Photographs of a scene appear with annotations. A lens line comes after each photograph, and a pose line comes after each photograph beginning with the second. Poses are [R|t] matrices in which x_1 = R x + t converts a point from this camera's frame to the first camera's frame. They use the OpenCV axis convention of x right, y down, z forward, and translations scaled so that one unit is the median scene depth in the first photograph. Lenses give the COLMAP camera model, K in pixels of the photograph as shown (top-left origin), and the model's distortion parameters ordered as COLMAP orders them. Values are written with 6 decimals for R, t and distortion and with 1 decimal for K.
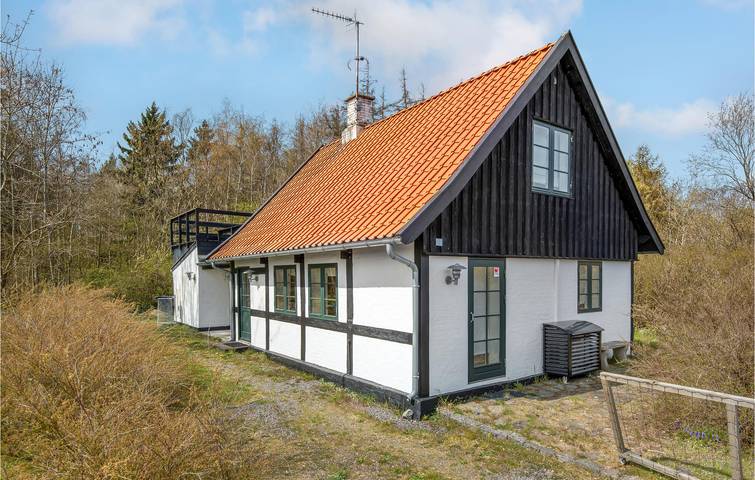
lens RADIAL K [[513.4, 0, 377.5], [0, 513.4, 240.0], [0, 0, 1]] dist [0.000295, -0.000049]
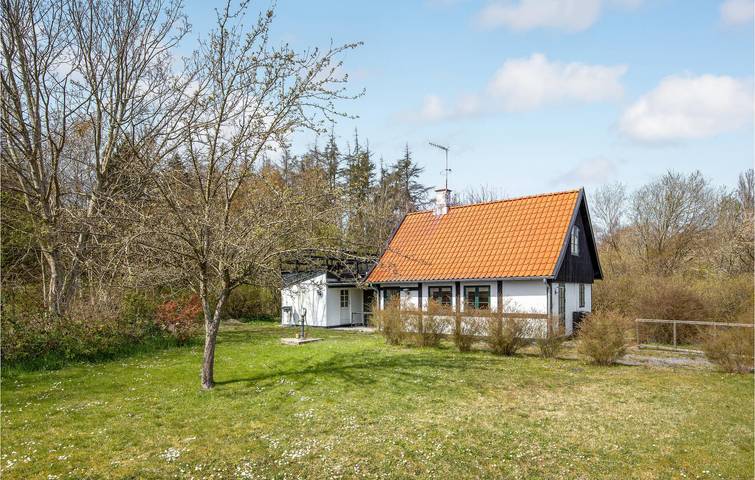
lens RADIAL K [[513.4, 0, 377.5], [0, 513.4, 240.0], [0, 0, 1]] dist [0.000295, -0.000049]
pose [[0.955429, 0.022995, 0.294323, -1.008696], [-0.013352, 0.999307, -0.034731, -0.054780], [-0.294918, 0.029254, 0.955075, -0.801615]]
